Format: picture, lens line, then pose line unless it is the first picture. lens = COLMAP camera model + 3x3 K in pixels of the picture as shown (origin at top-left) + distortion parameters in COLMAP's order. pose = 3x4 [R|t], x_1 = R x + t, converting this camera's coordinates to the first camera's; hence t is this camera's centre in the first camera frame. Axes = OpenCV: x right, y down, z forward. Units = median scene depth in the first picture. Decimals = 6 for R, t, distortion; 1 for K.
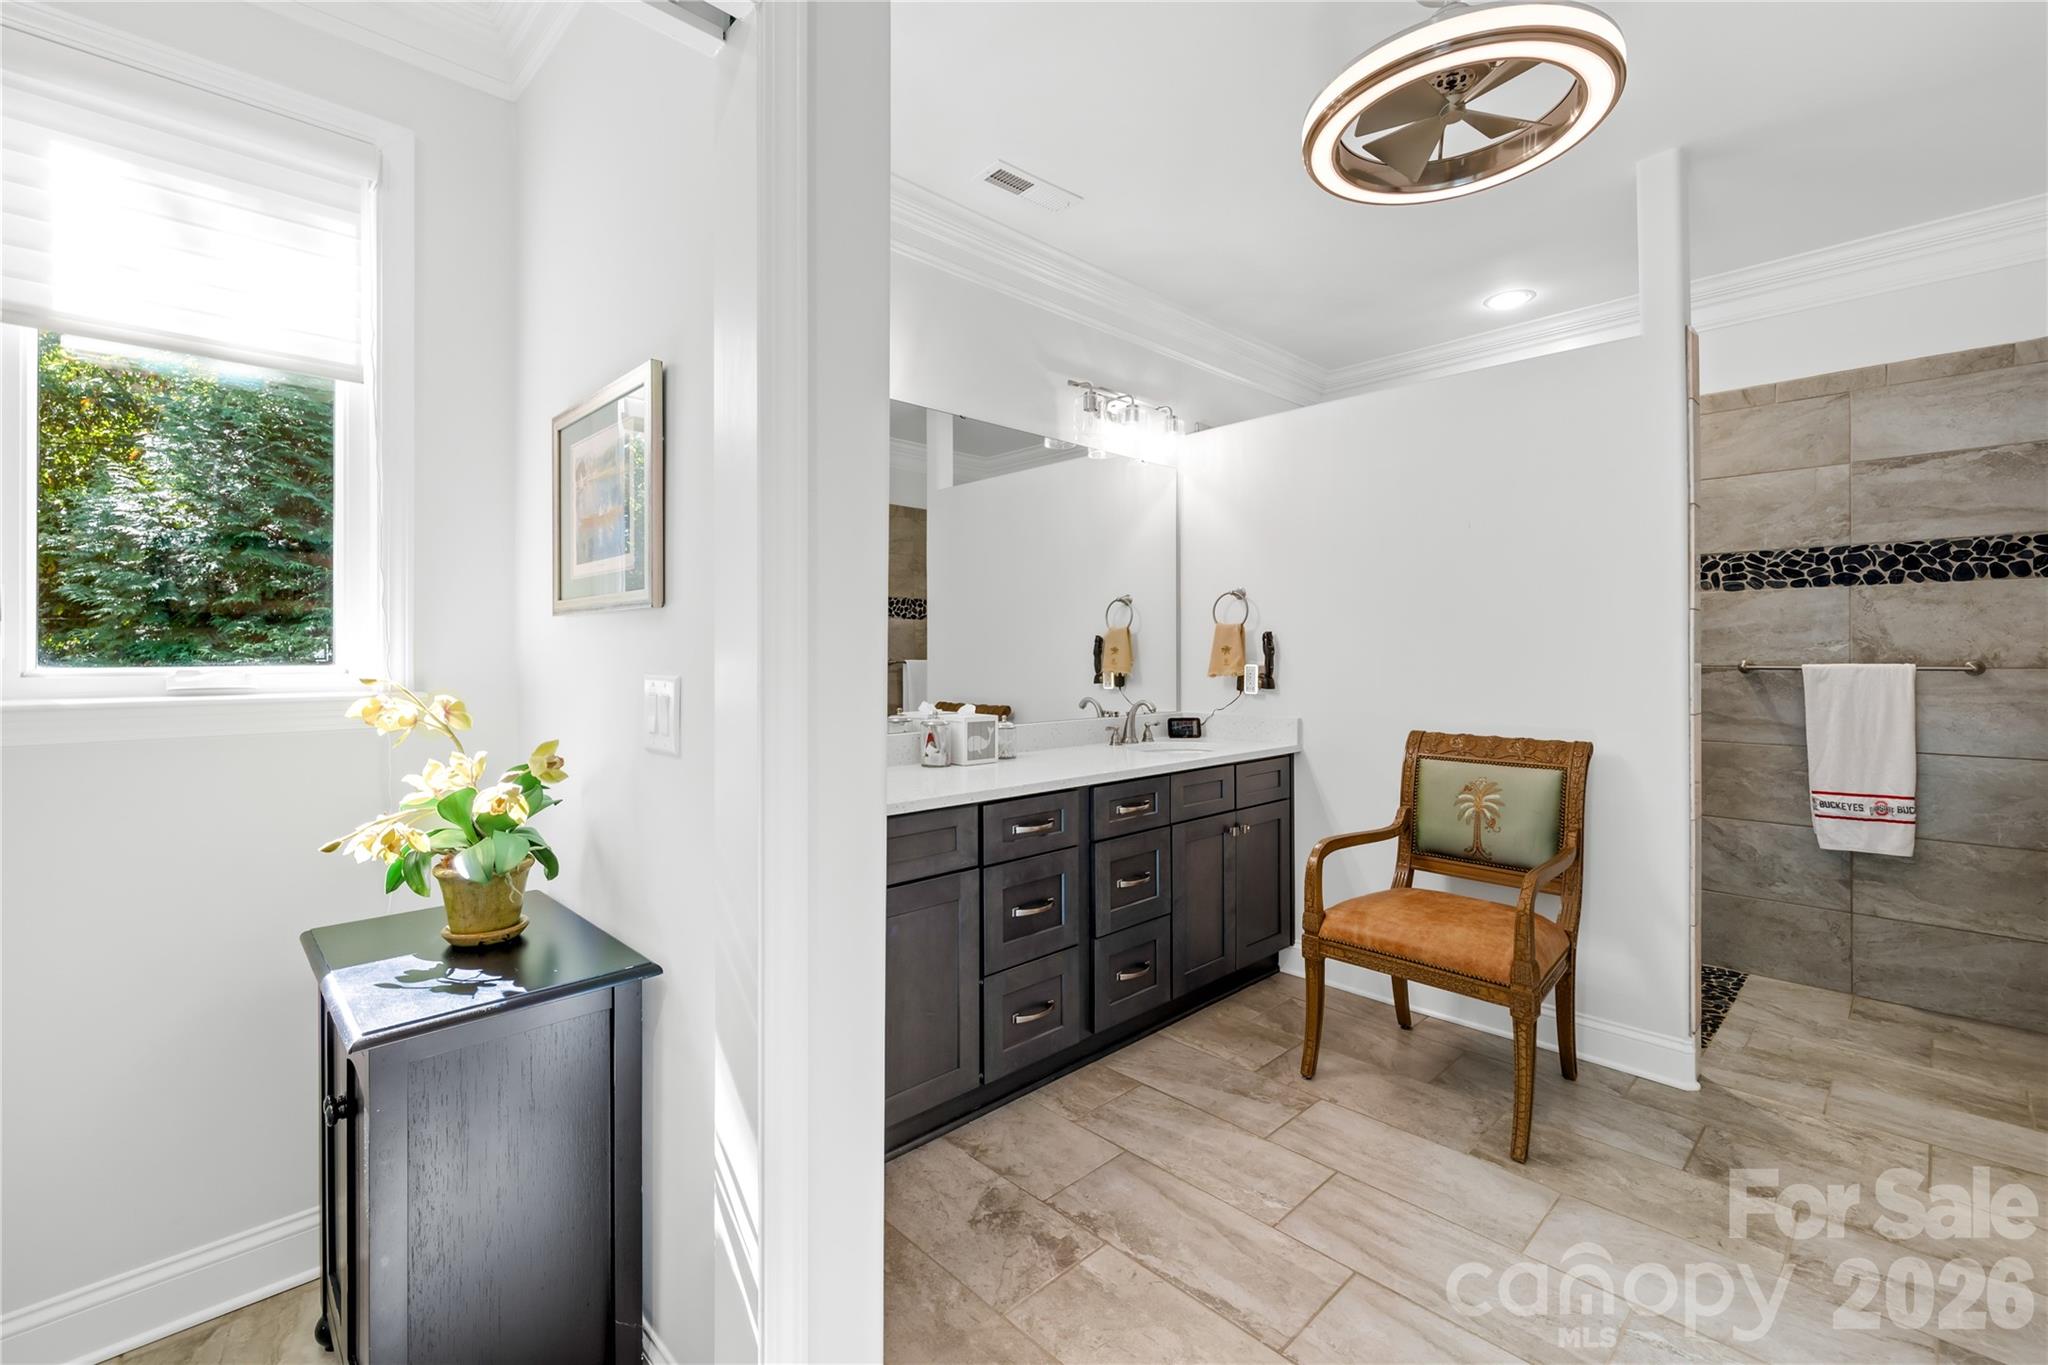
lens RADIAL K [[873.4, 0, 1026.2], [0, 873.4, 651.7], [0, 0, 1]] dist [0.004347, -0.003041]
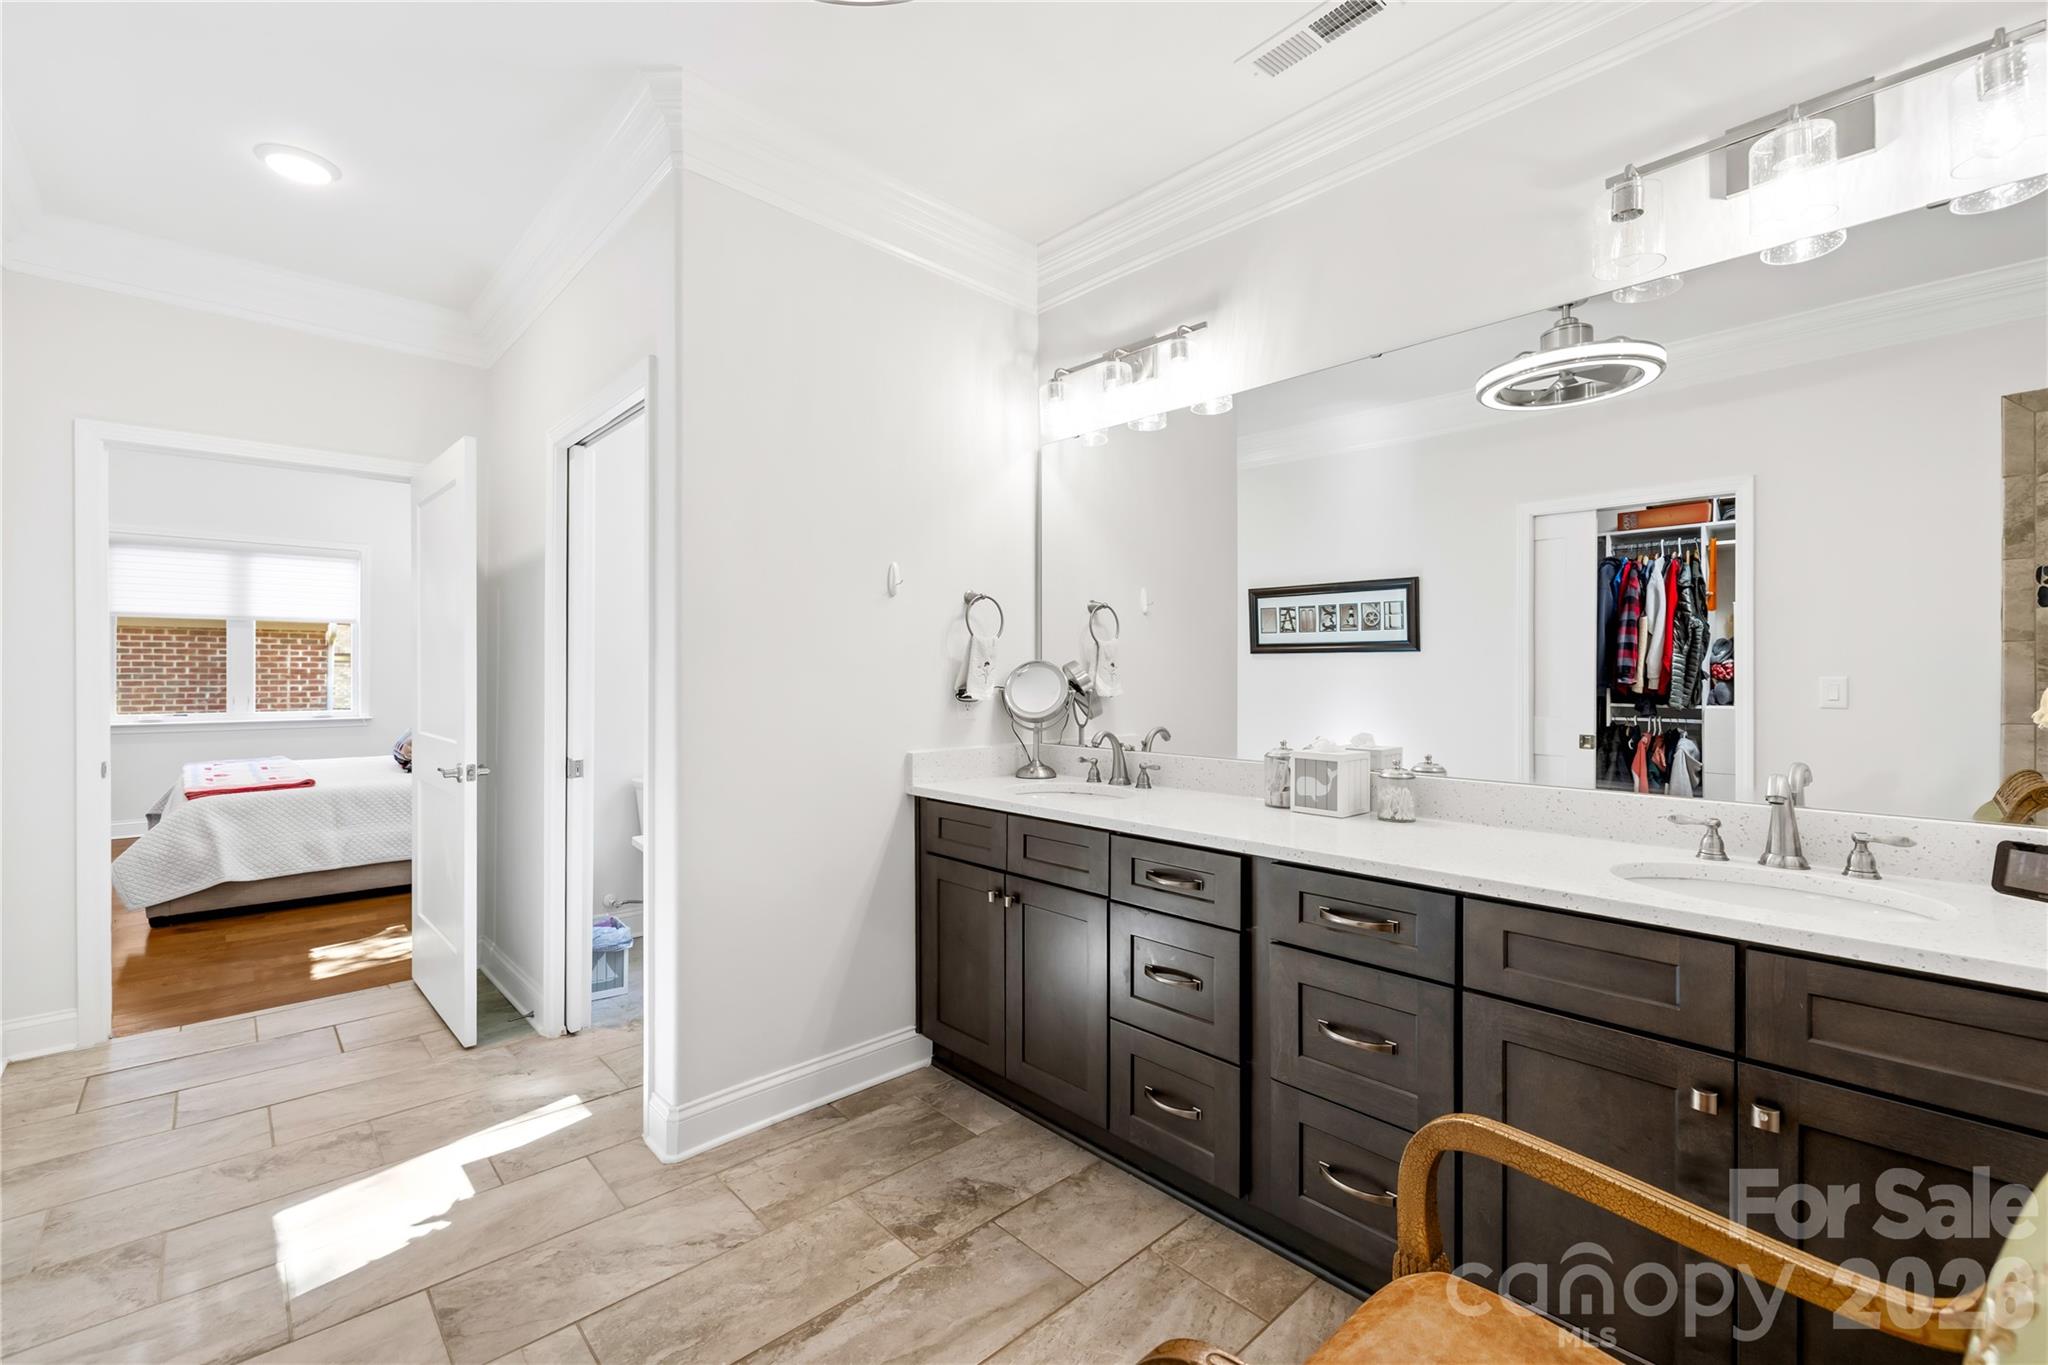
lens RADIAL K [[873.4, 0, 1017.7], [0, 873.4, 682.5], [0, 0, 1]] dist [0.004347, -0.003041]
pose [[-0.021548, 0.007491, -0.999740, 0.955954], [-0.002400, 0.999969, 0.007545, 0.008853], [0.999765, 0.002562, -0.021529, 0.995344]]
